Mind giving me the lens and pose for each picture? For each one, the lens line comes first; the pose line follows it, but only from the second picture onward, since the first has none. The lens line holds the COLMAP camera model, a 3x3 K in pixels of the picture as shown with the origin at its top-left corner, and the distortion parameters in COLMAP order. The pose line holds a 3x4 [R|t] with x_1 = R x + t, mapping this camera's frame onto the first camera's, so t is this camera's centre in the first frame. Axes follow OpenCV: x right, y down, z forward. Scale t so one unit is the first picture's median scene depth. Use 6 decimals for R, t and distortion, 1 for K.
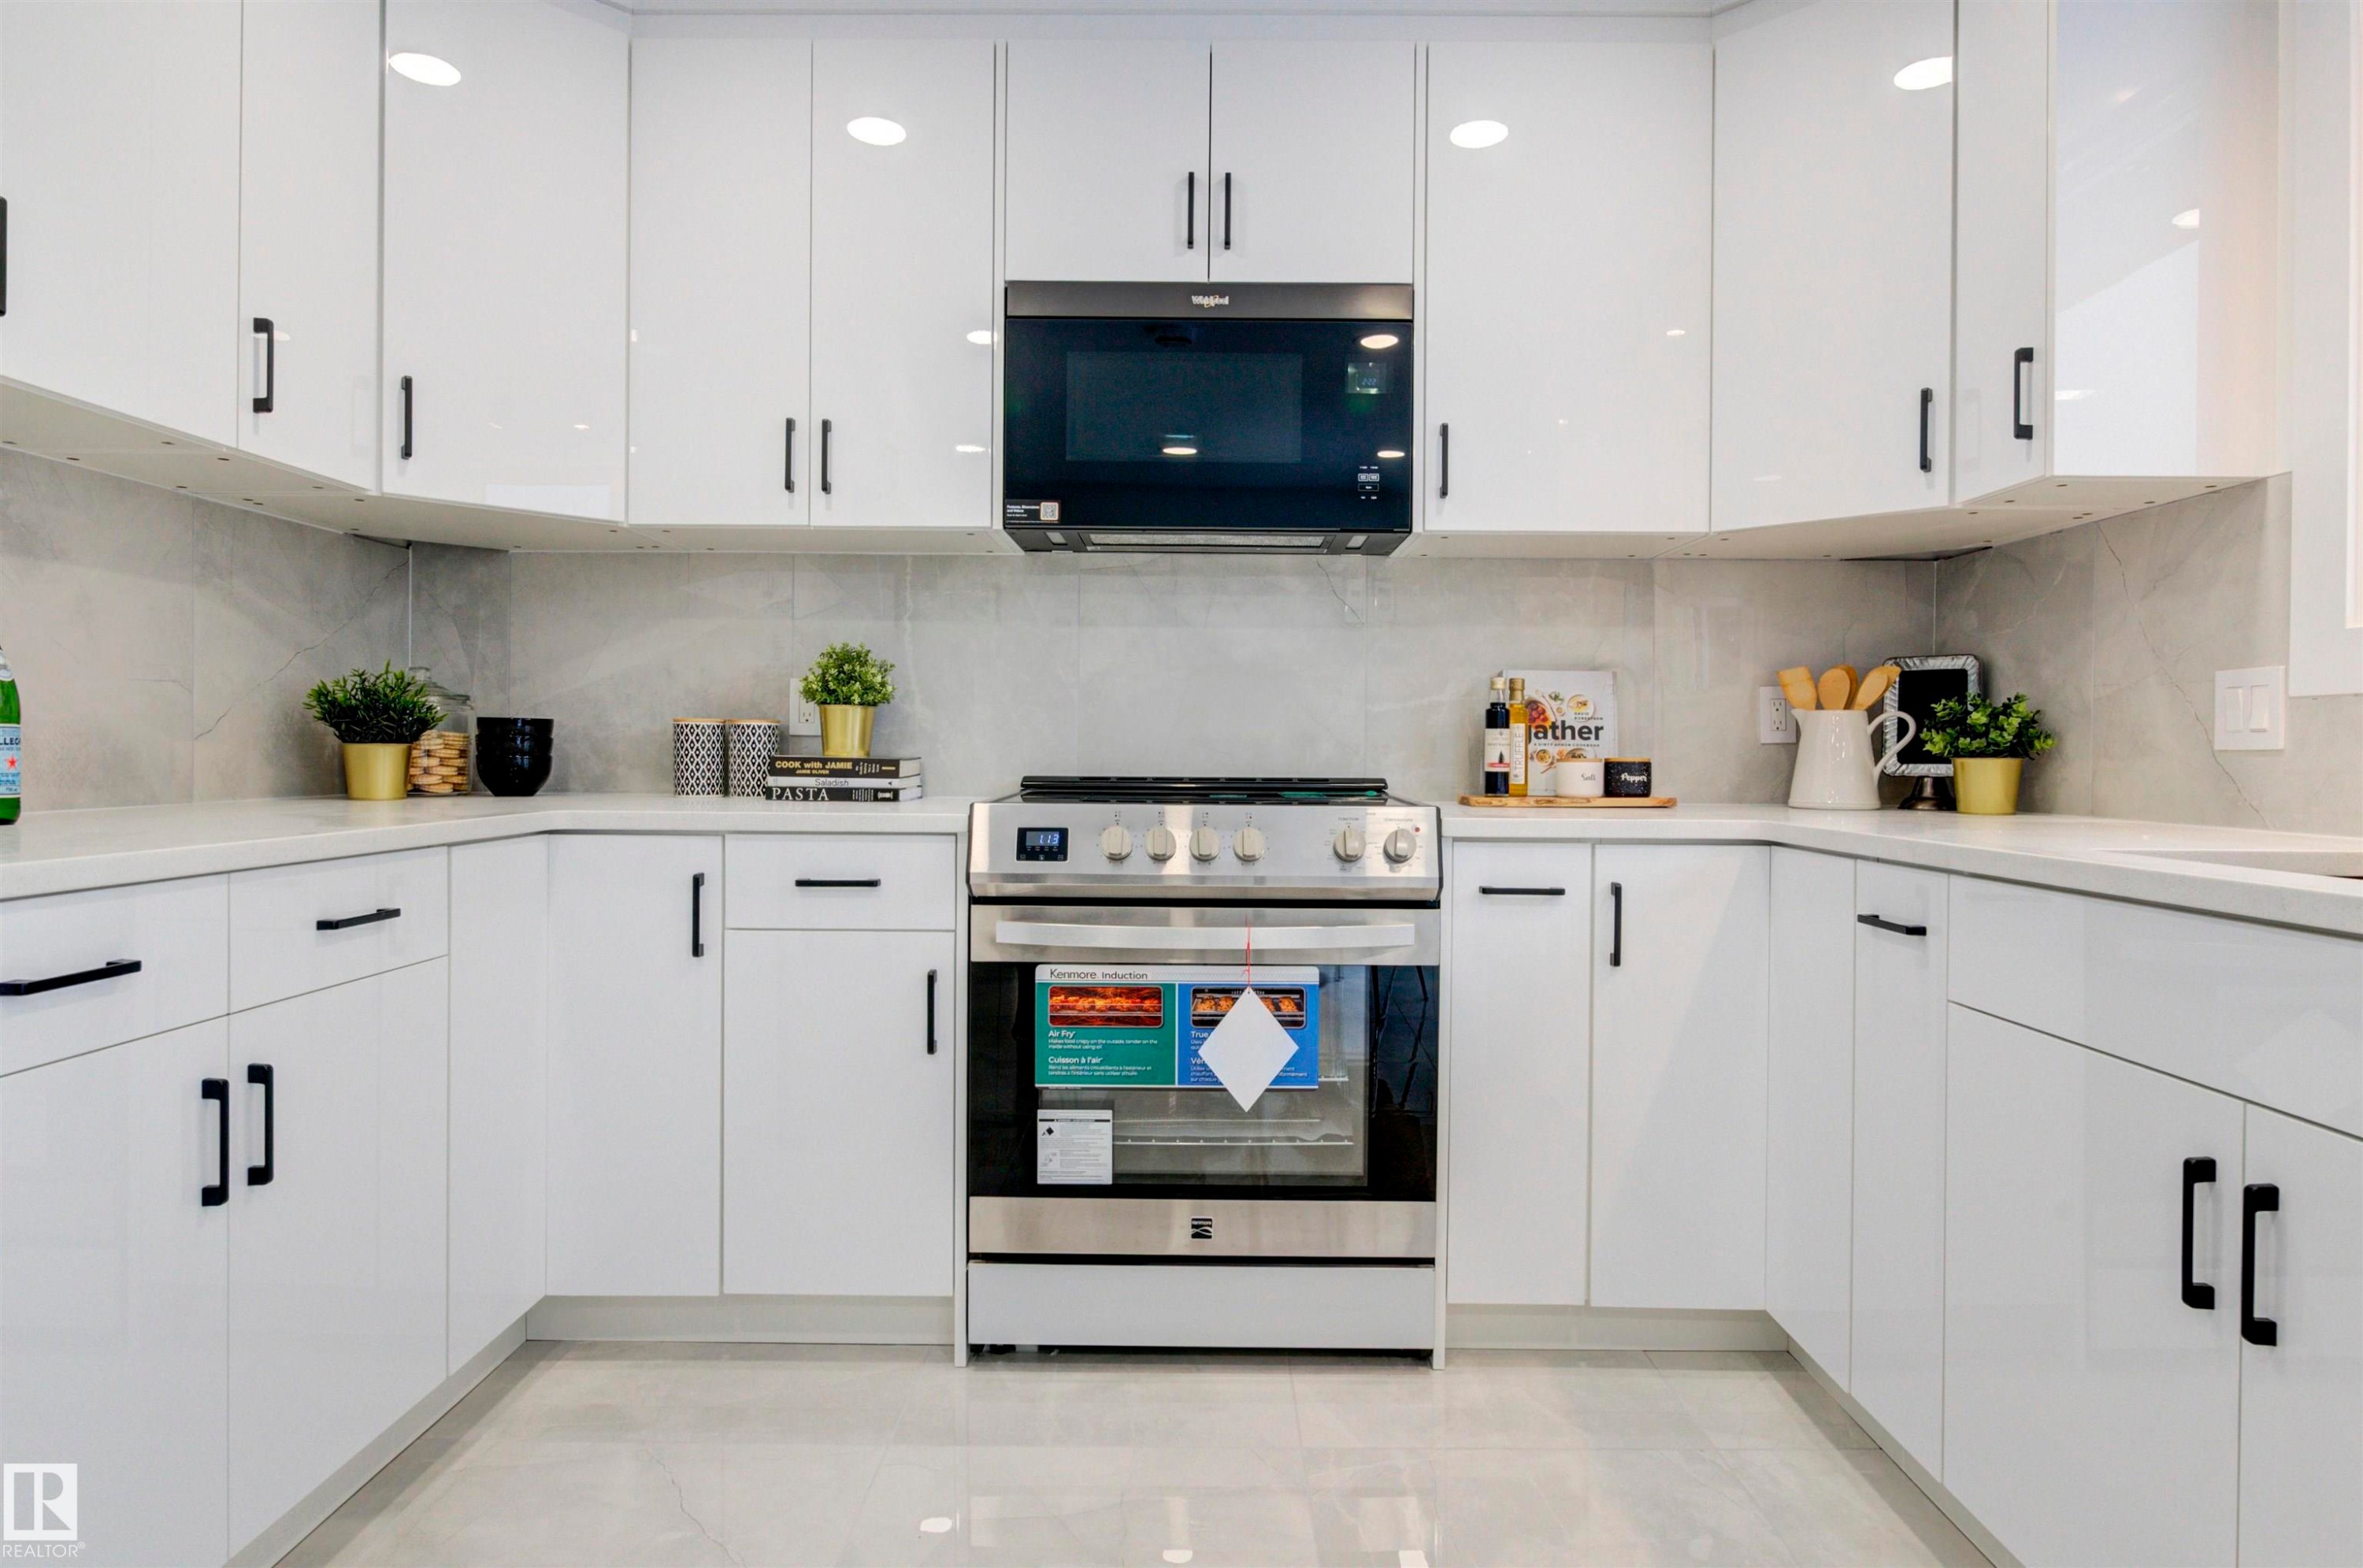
lens RADIAL K [[1296.4, 0, 1188.9], [0, 1296.4, 744.7], [0, 0, 1]] dist [-0.005088, 0.001596]
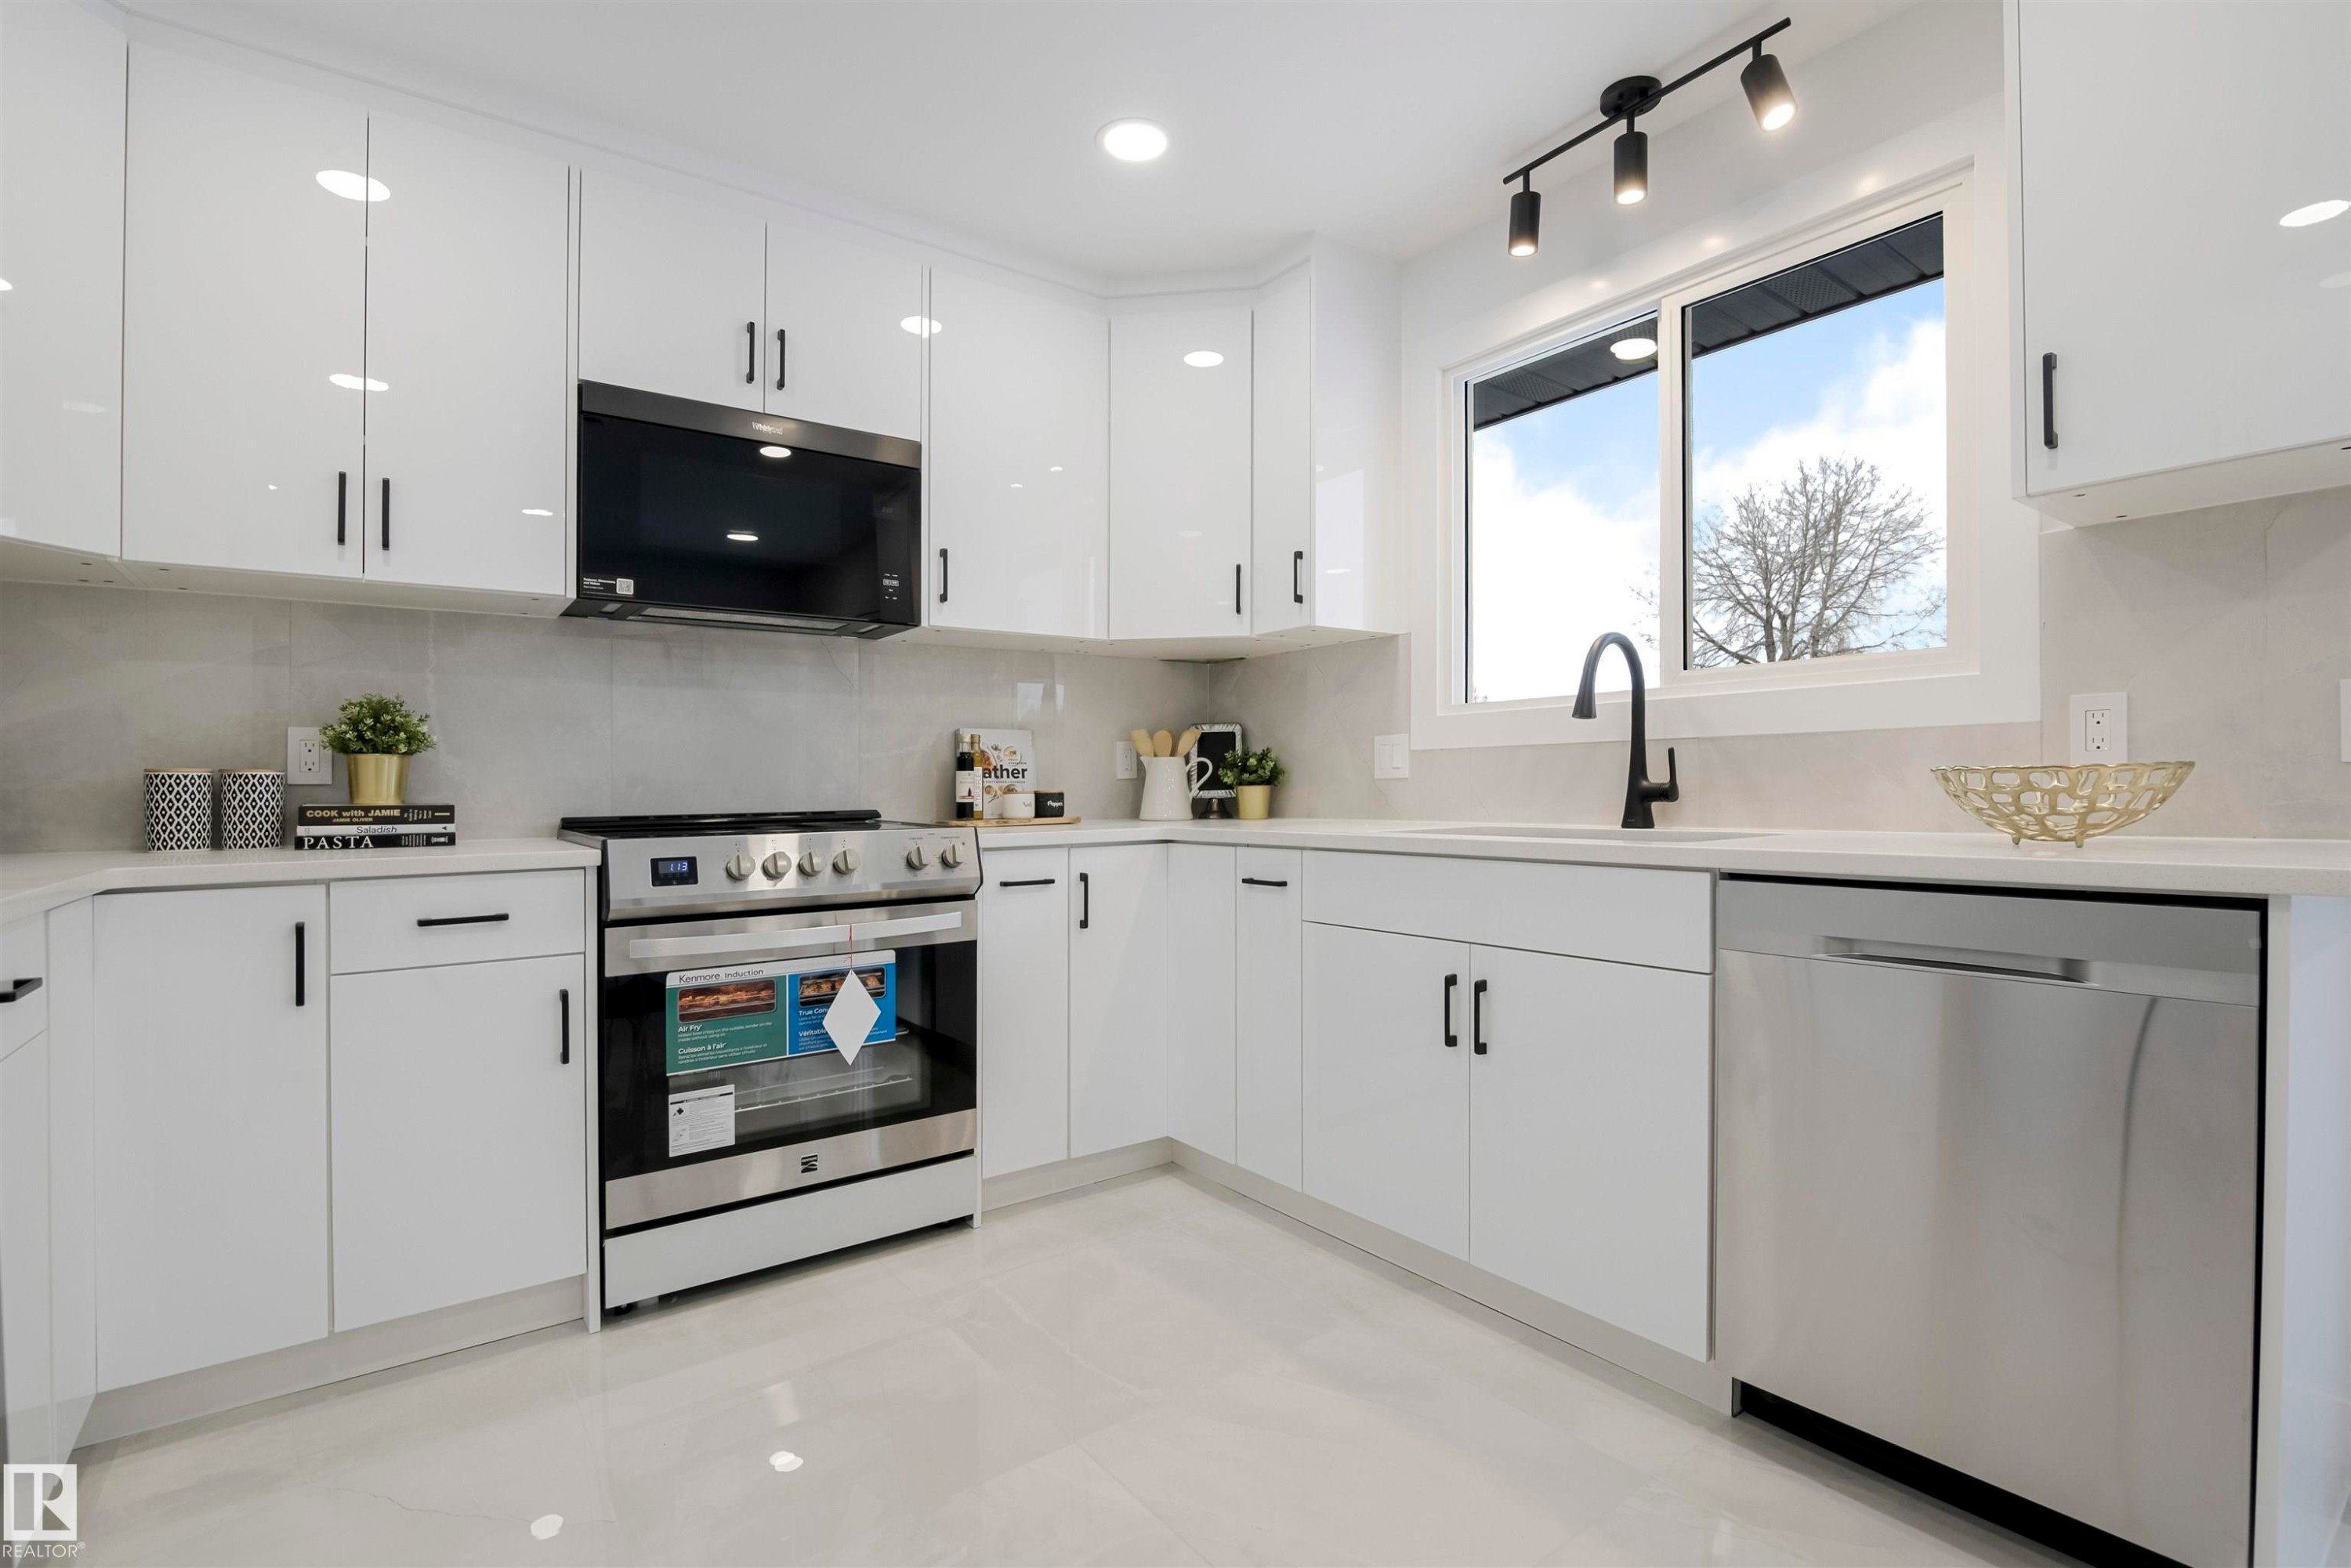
lens RADIAL K [[1078.1, 0, 1179.7], [0, 1078.1, 784.8], [0, 0, 1]] dist [-0.016407, 0.000494]
pose [[0.804570, -0.017281, 0.593606, -0.279822], [0.016826, 0.999839, 0.006301, -0.001154], [-0.593619, 0.004918, 0.804731, -0.062589]]
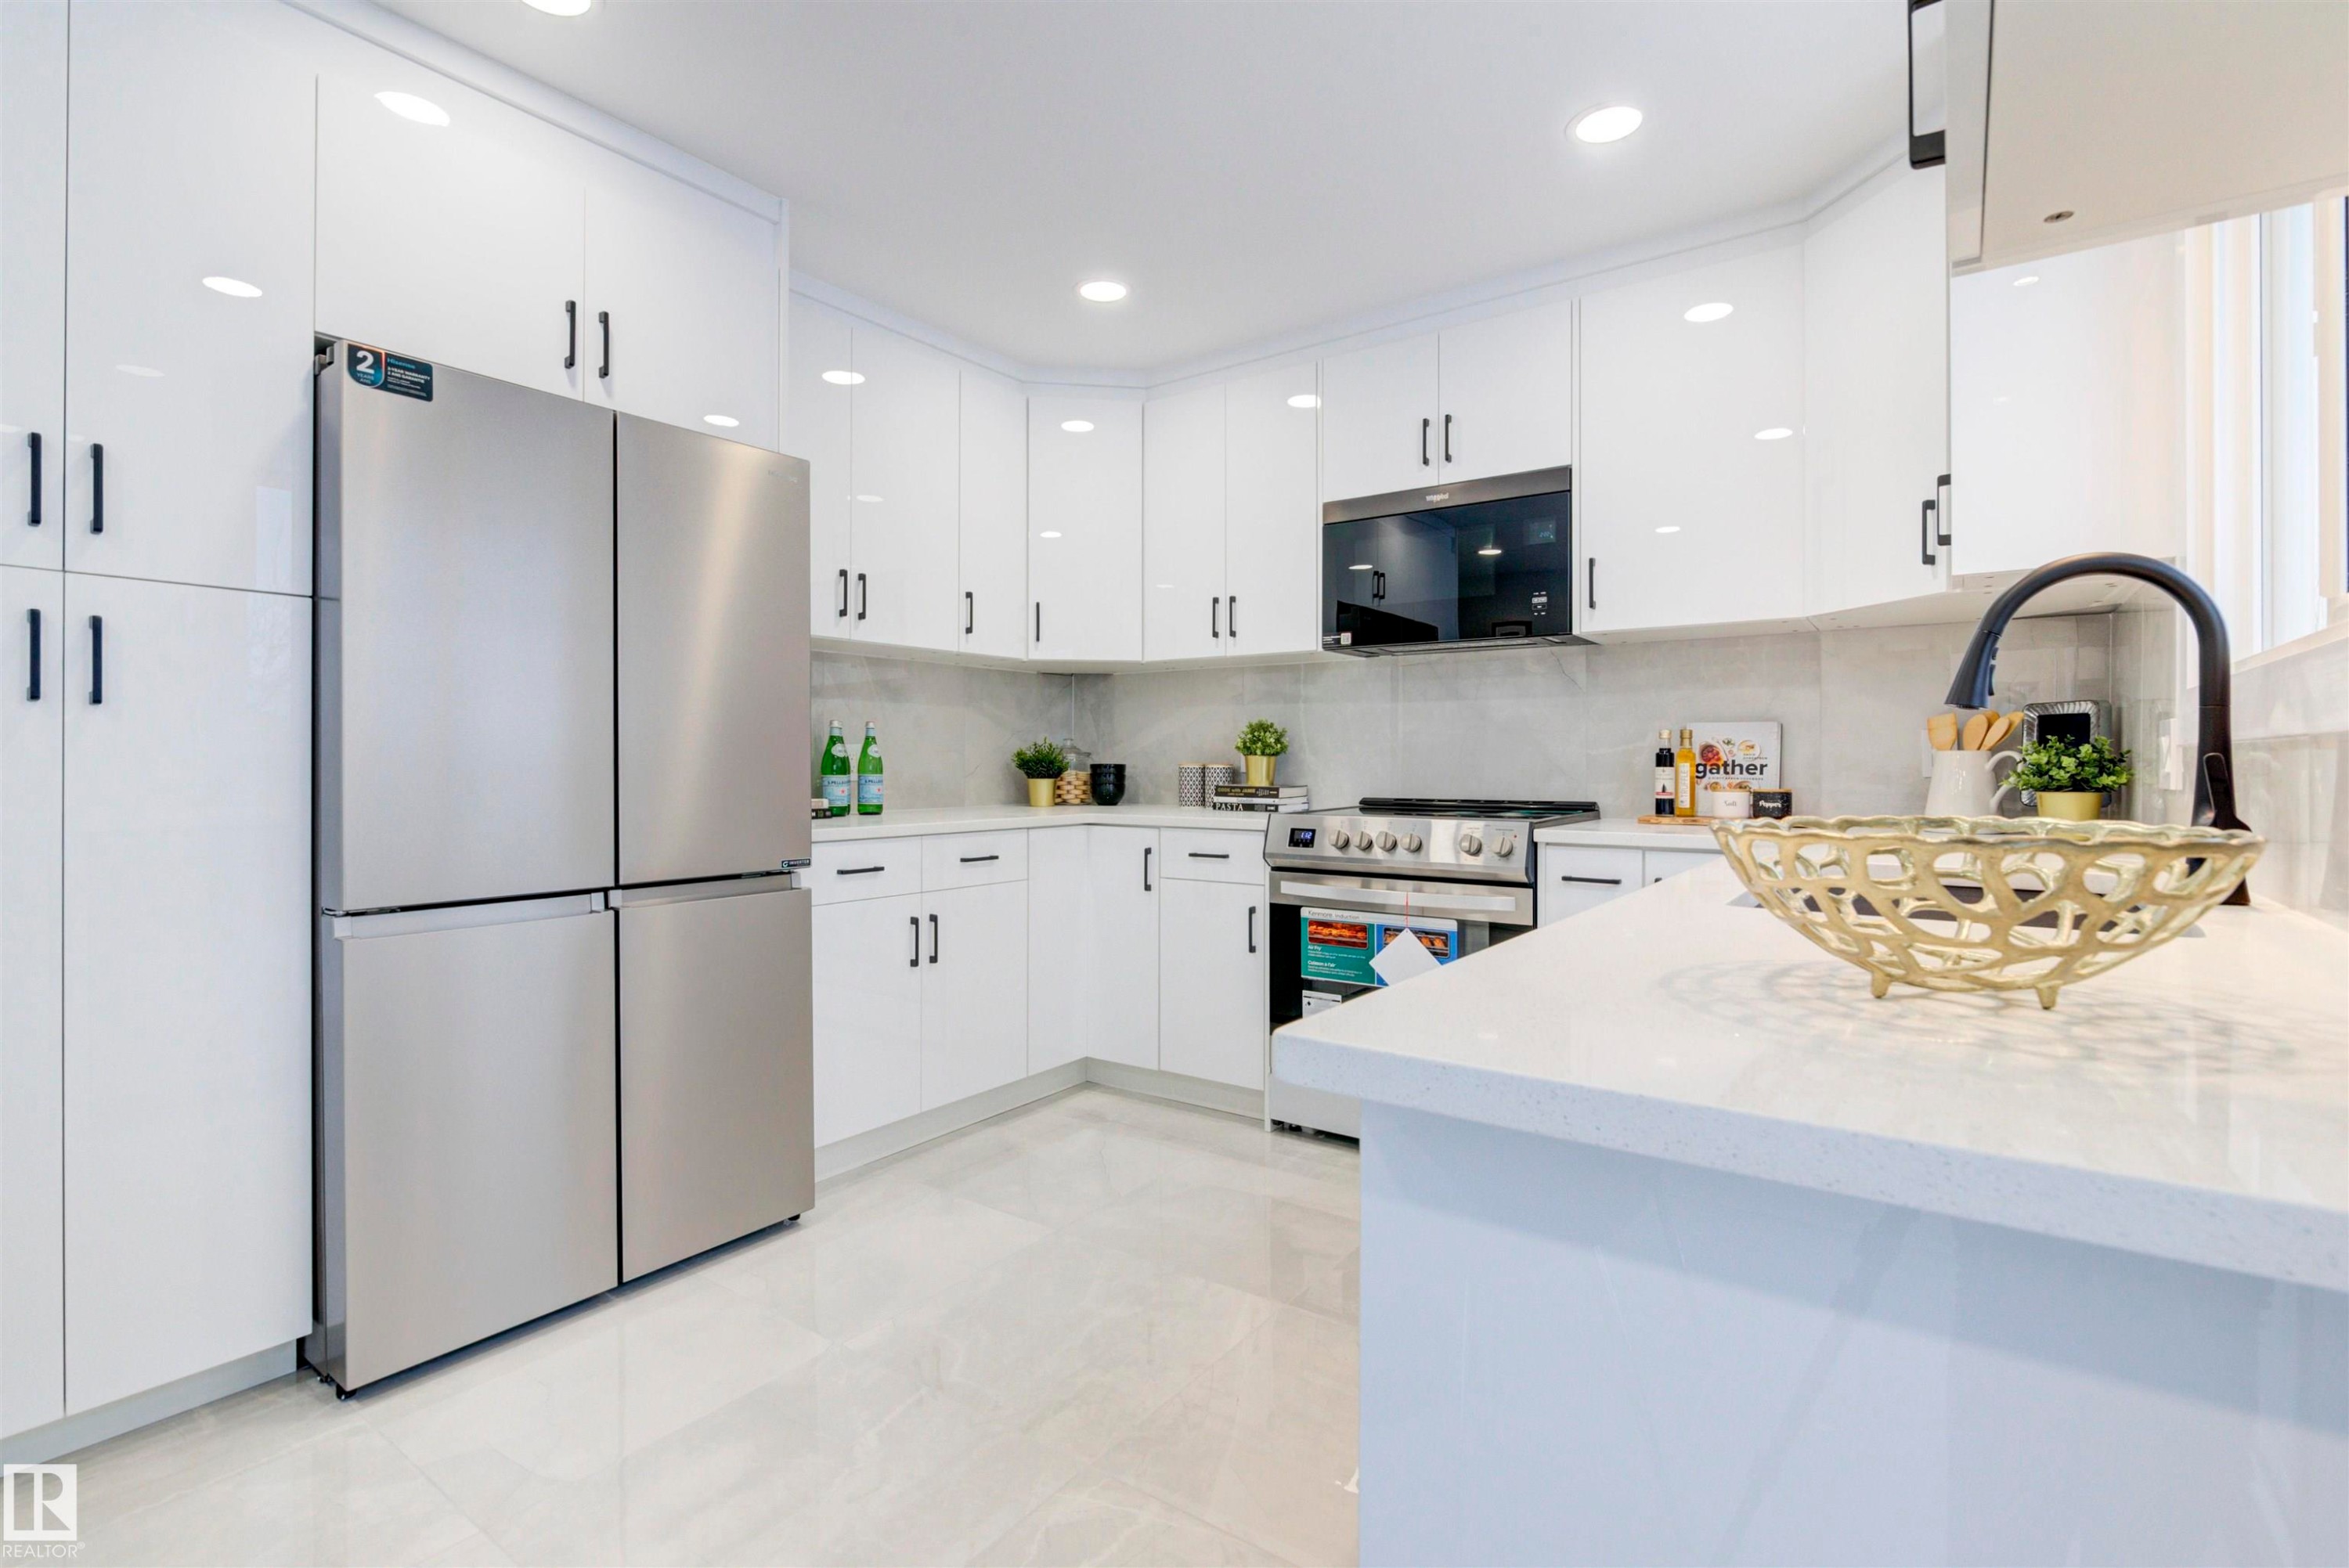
lens RADIAL K [[1068.5, 0, 1180.7], [0, 1068.5, 752.0], [0, 0, 1]] dist [-0.001304, 0.000042]
pose [[0.818872, -0.013568, -0.573816, 0.506373], [0.007631, 0.999890, -0.012753, -0.019282], [0.573925, 0.006064, 0.818885, -0.240317]]
